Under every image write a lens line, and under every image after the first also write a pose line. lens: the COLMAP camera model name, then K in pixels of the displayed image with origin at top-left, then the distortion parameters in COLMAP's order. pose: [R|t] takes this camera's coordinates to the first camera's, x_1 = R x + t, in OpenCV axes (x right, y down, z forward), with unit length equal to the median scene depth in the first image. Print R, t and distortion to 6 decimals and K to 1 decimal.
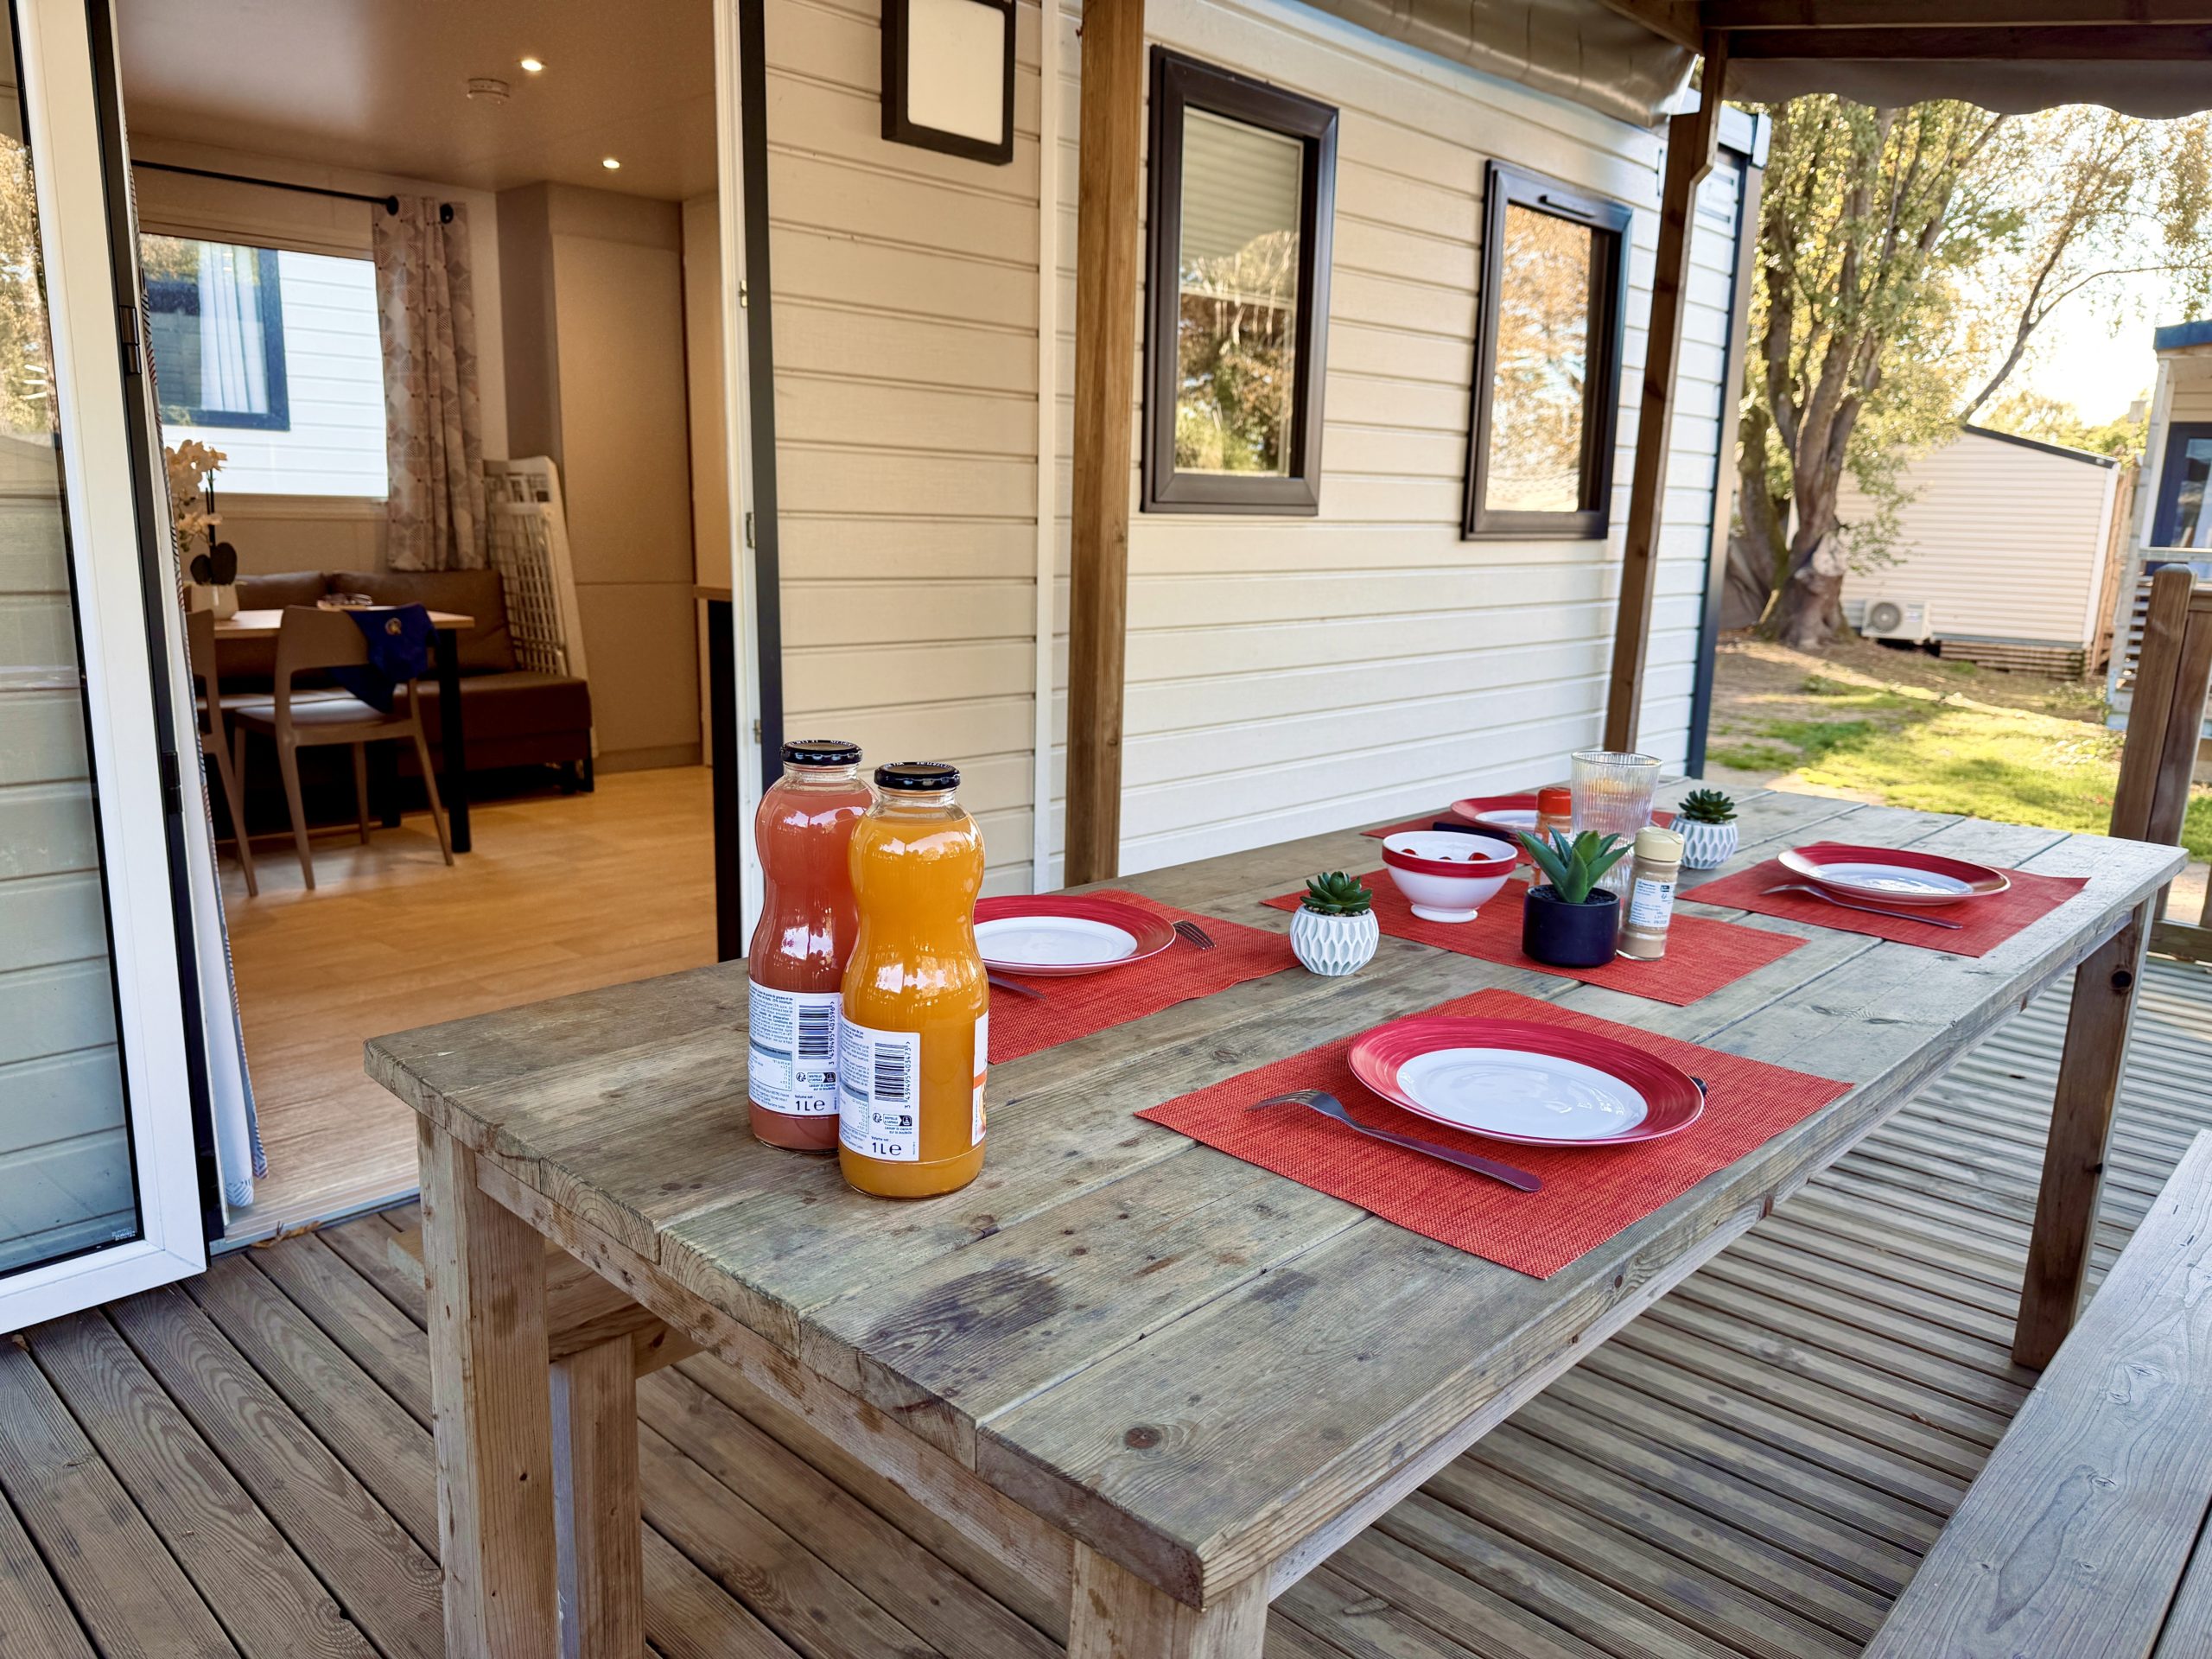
lens RADIAL K [[1581.5, 0, 1106.0], [0, 1581.5, 829.5], [0, 0, 1]] dist [-0.007803, -0.005972]
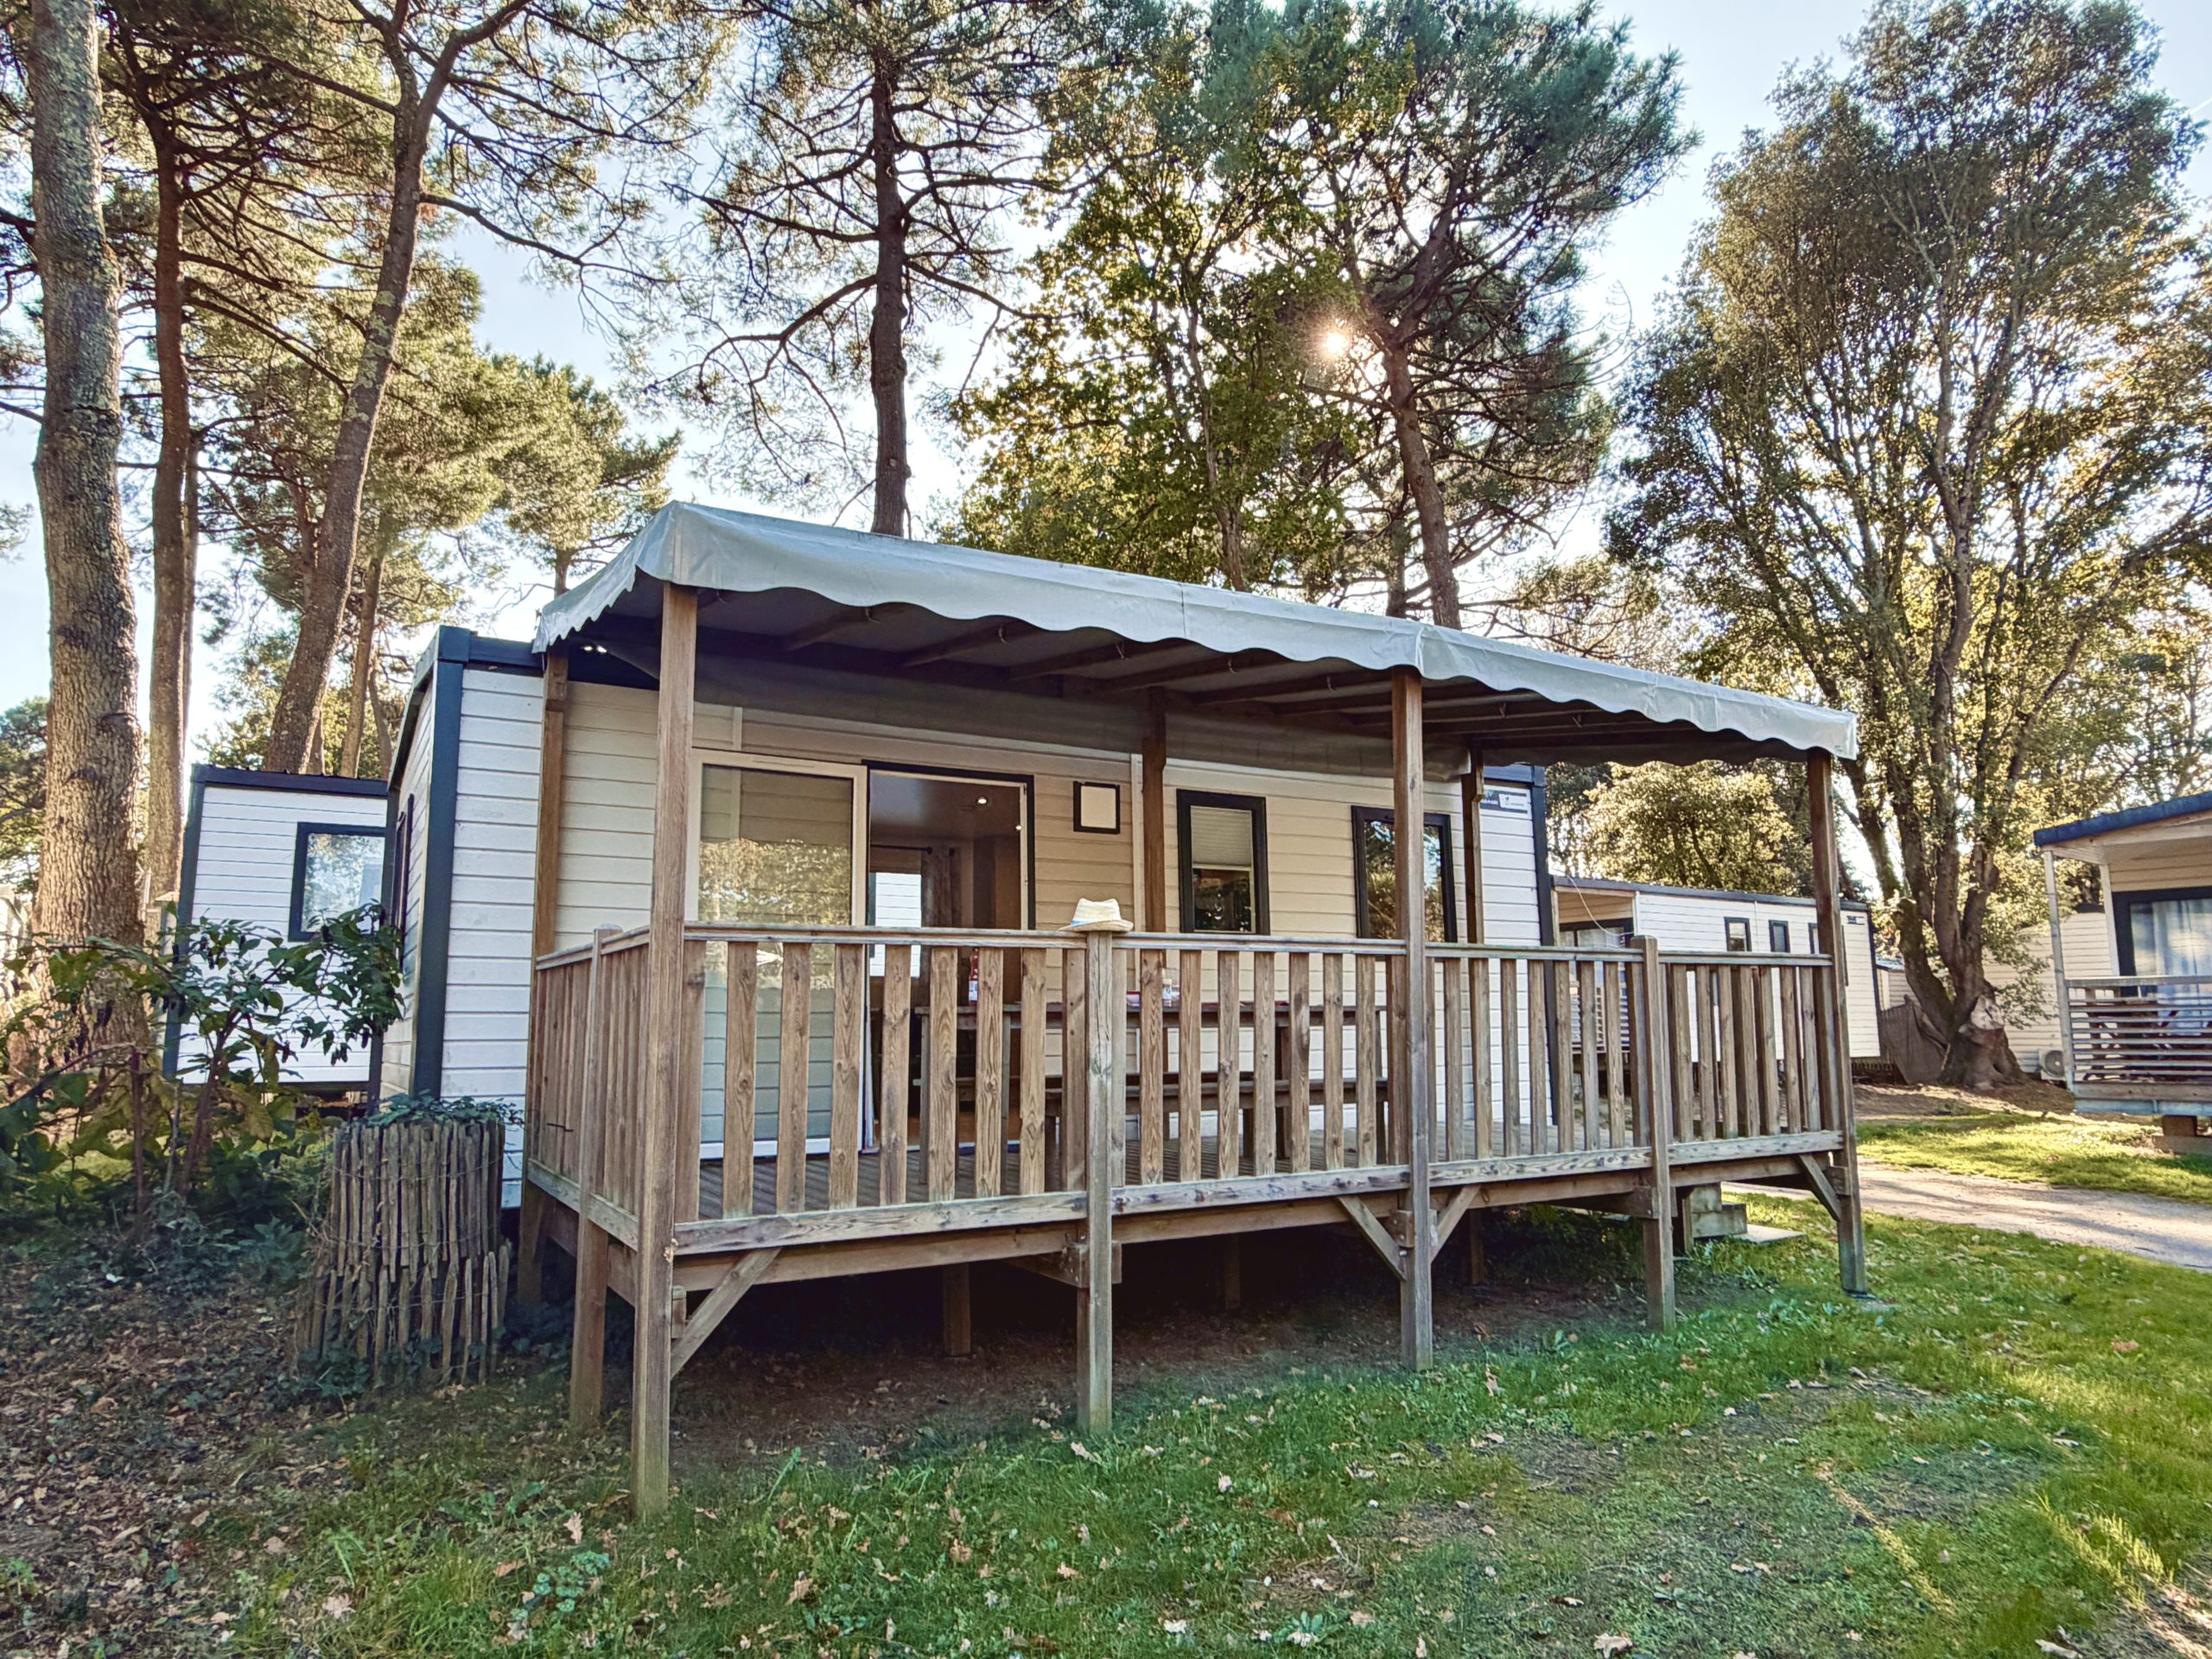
lens RADIAL K [[1361.8, 0, 1106.0], [0, 1361.8, 829.5], [0, 0, 1]] dist [-0.000221, -0.000129]
pose [[0.960799, -0.066548, -0.269141, 0.703981], [-0.028184, 0.942293, -0.333602, 0.508313], [0.275810, 0.328110, 0.903478, -1.569973]]
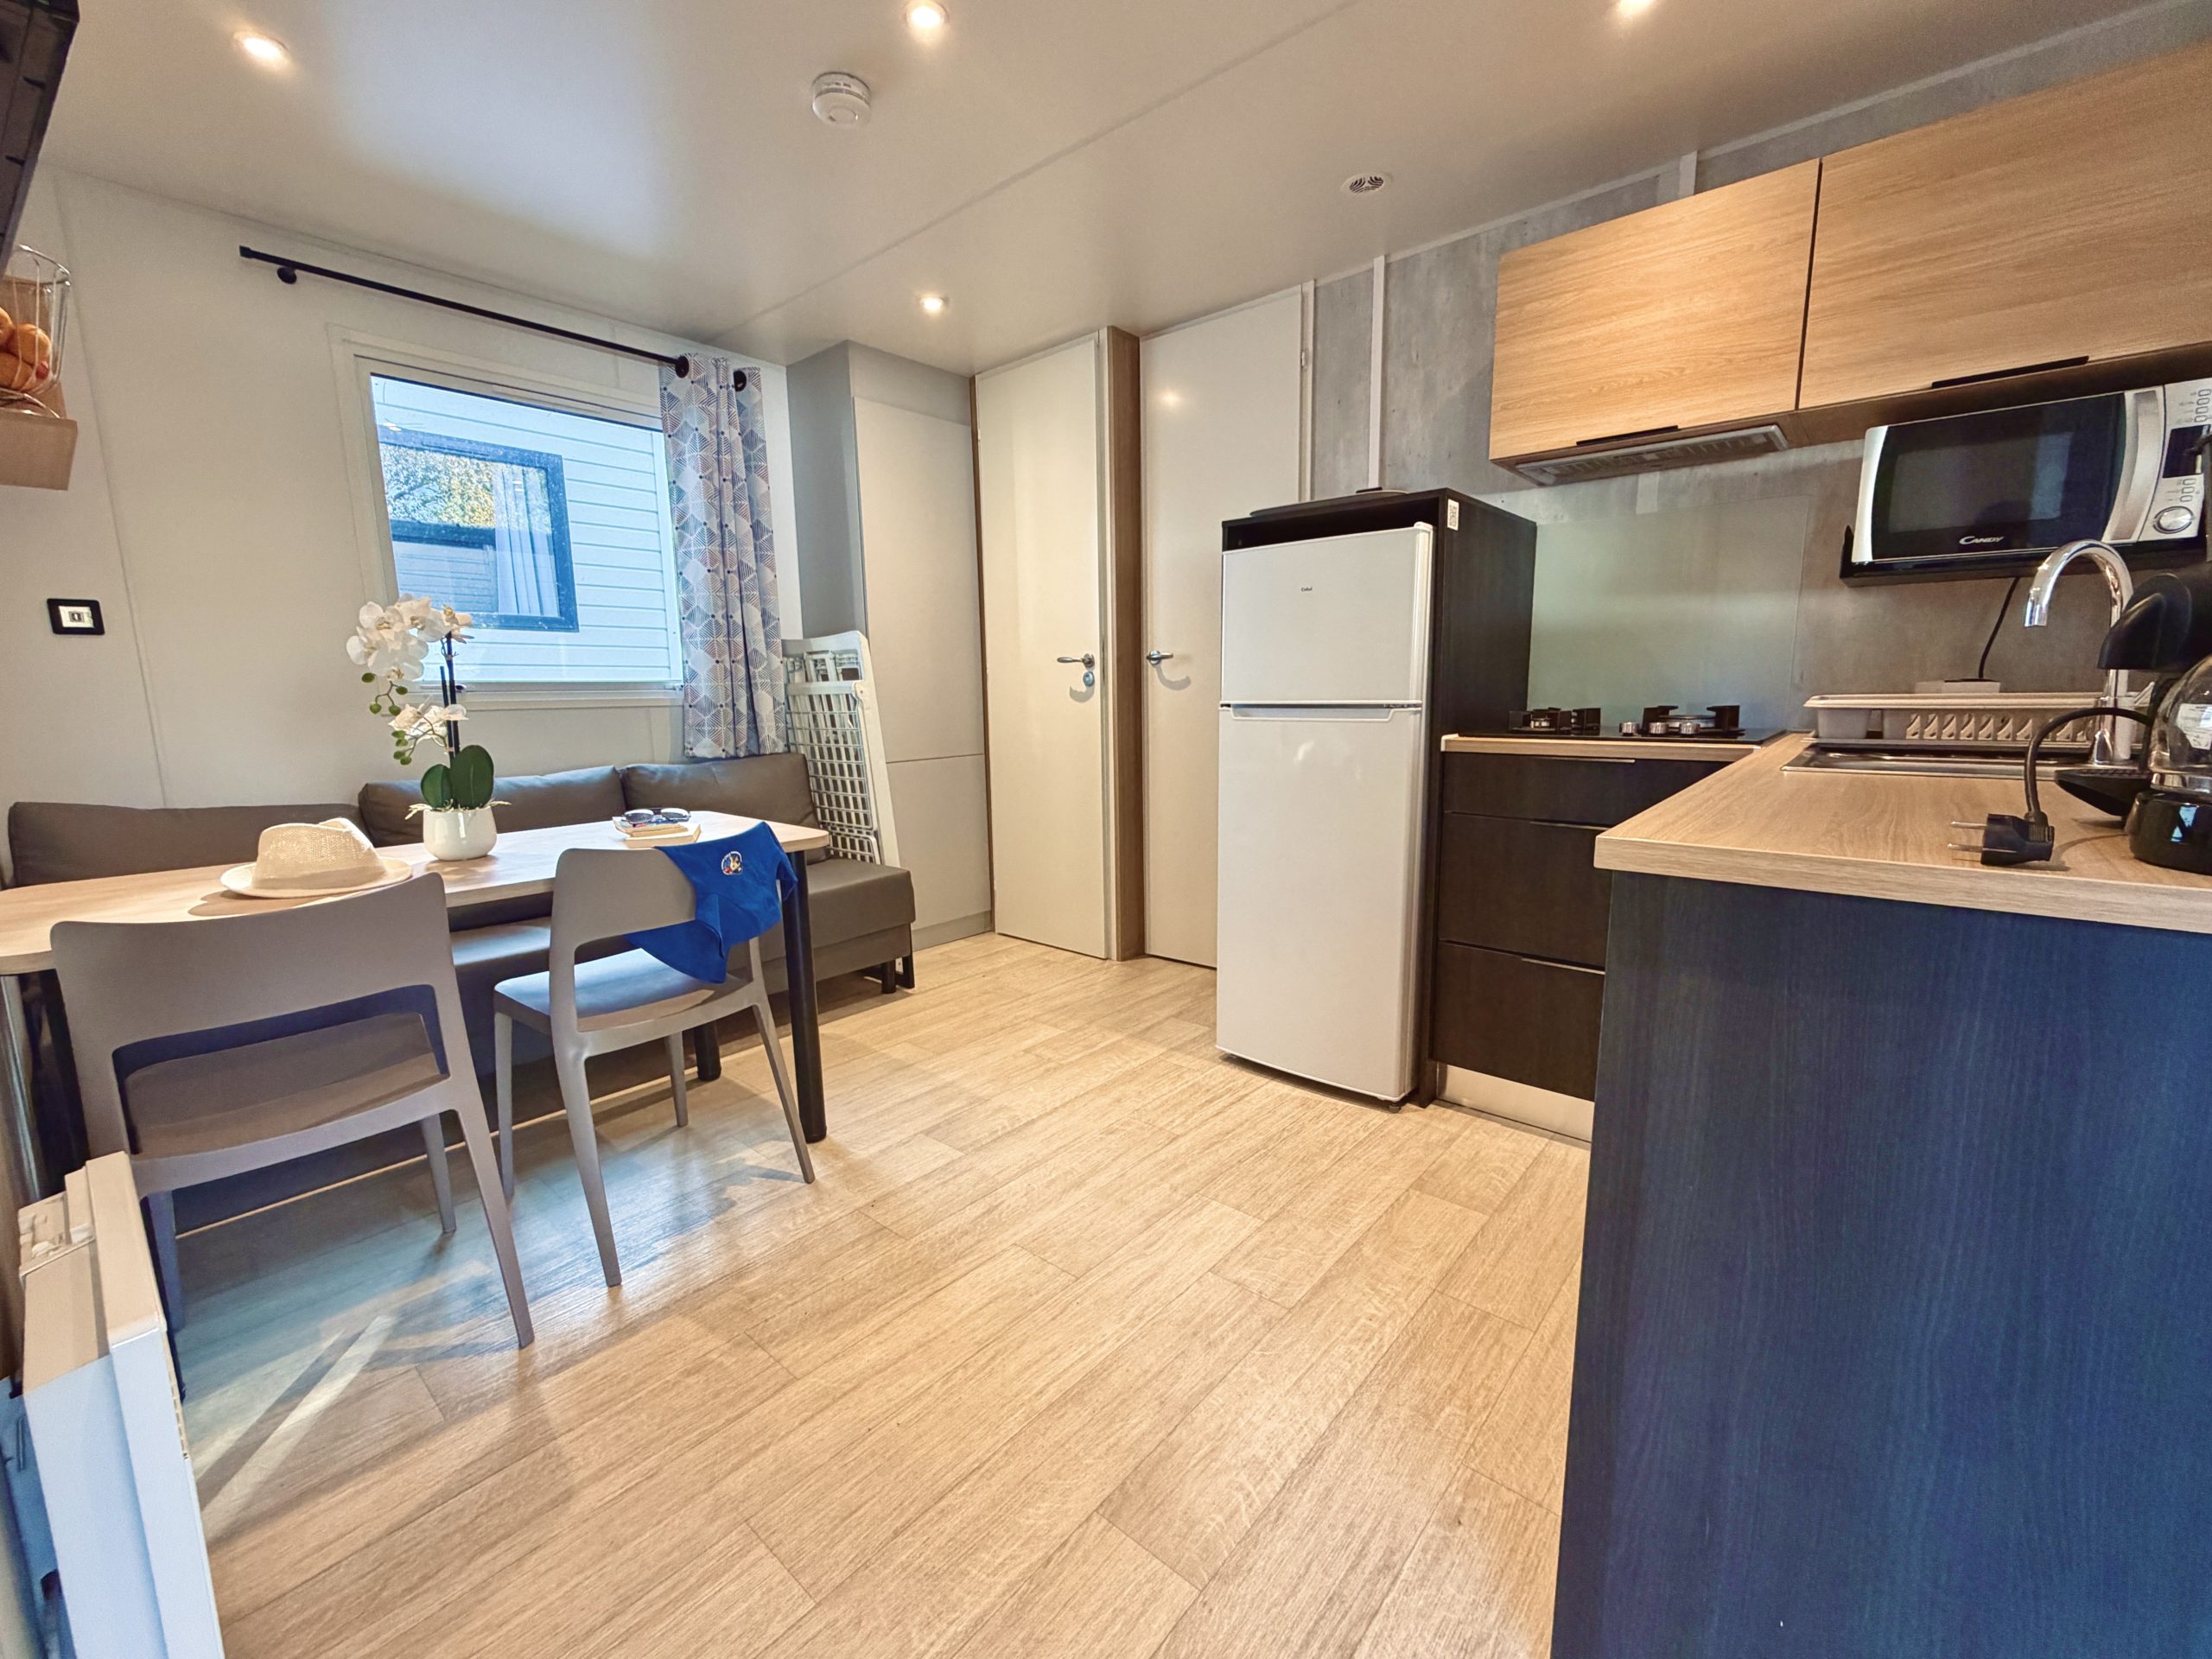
lens RADIAL K [[935.0, 0, 1106.0], [0, 935.0, 829.5], [0, 0, 1]] dist [0.000091, 0.000010]
pose [[0.998667, -0.042357, 0.029510, -0.226646], [0.043622, 0.998095, -0.043620, -0.088371], [-0.027606, 0.044849, 0.998612, 0.446743]]
